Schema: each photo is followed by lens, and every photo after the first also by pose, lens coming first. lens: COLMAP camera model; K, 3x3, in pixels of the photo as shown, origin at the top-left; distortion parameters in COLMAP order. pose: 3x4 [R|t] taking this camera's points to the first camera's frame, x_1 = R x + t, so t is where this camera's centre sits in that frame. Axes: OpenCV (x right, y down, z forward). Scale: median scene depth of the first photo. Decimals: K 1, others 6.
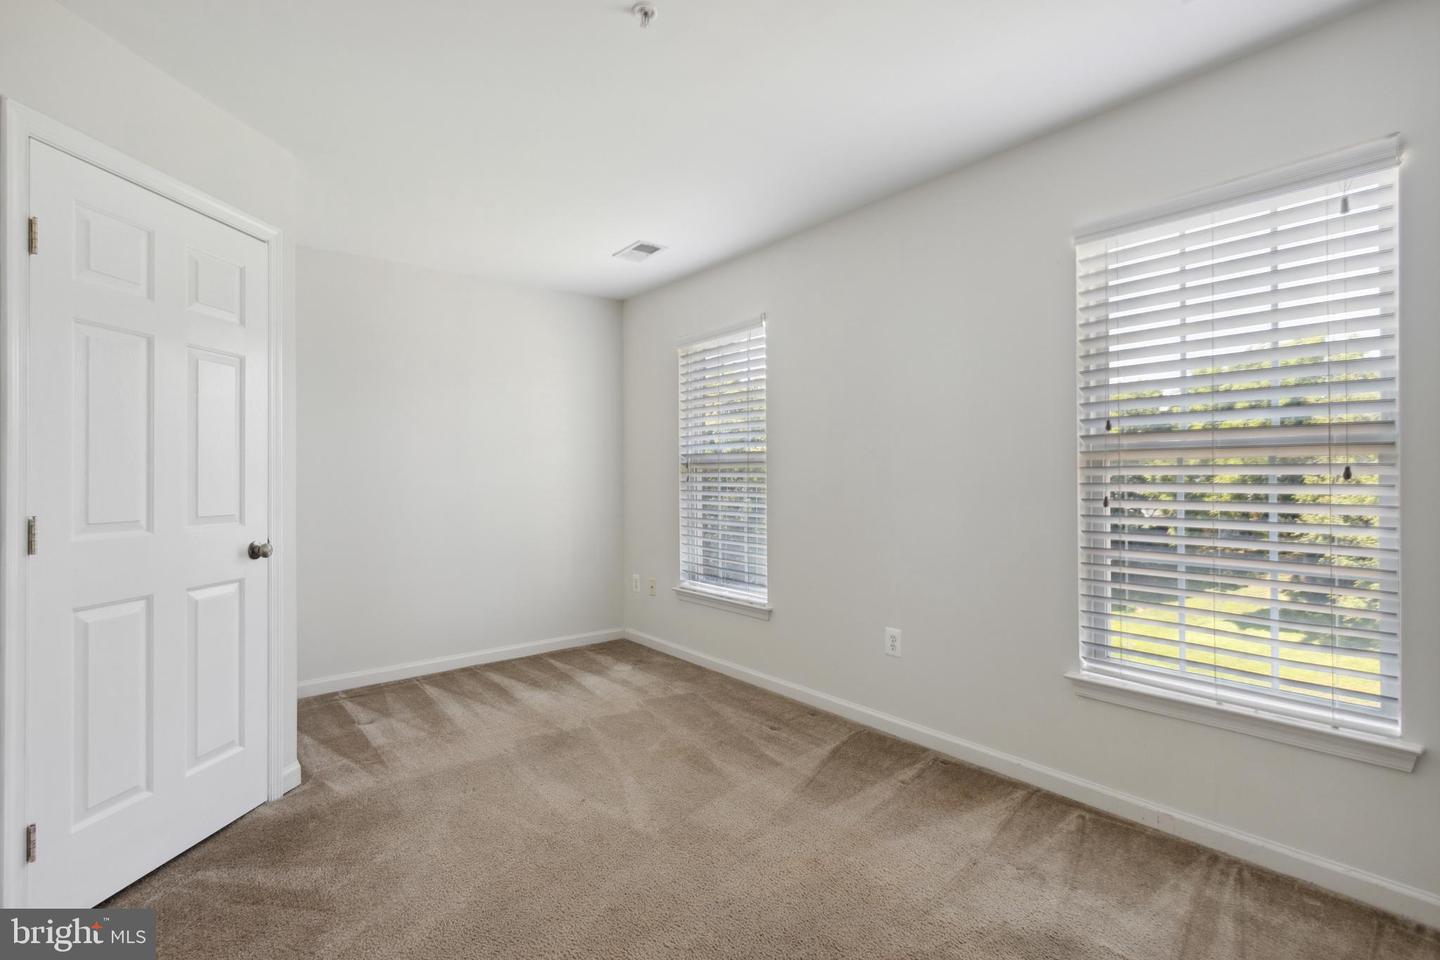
lens RADIAL K [[685.4, 0, 711.0], [0, 685.4, 478.6], [0, 0, 1]] dist [0.011671, -0.000169]
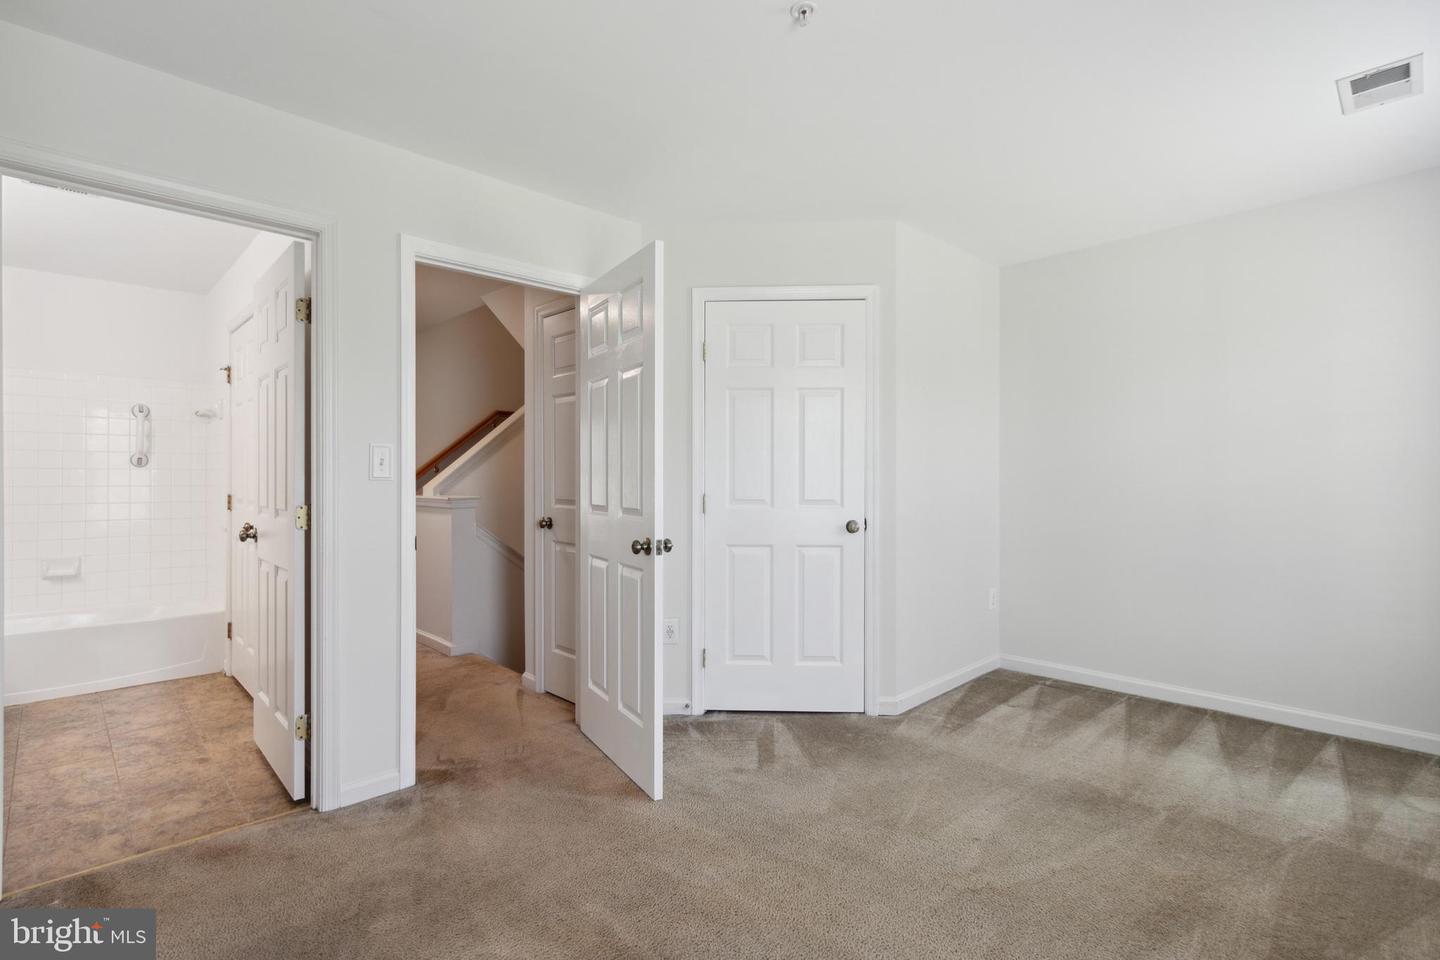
lens RADIAL K [[685.4, 0, 711.0], [0, 685.4, 478.6], [0, 0, 1]] dist [0.011671, -0.000169]
pose [[0.080424, 0.006625, -0.996739, 0.517050], [-0.001360, 0.999978, 0.006537, -0.000875], [0.996760, 0.000830, 0.080432, 0.454877]]
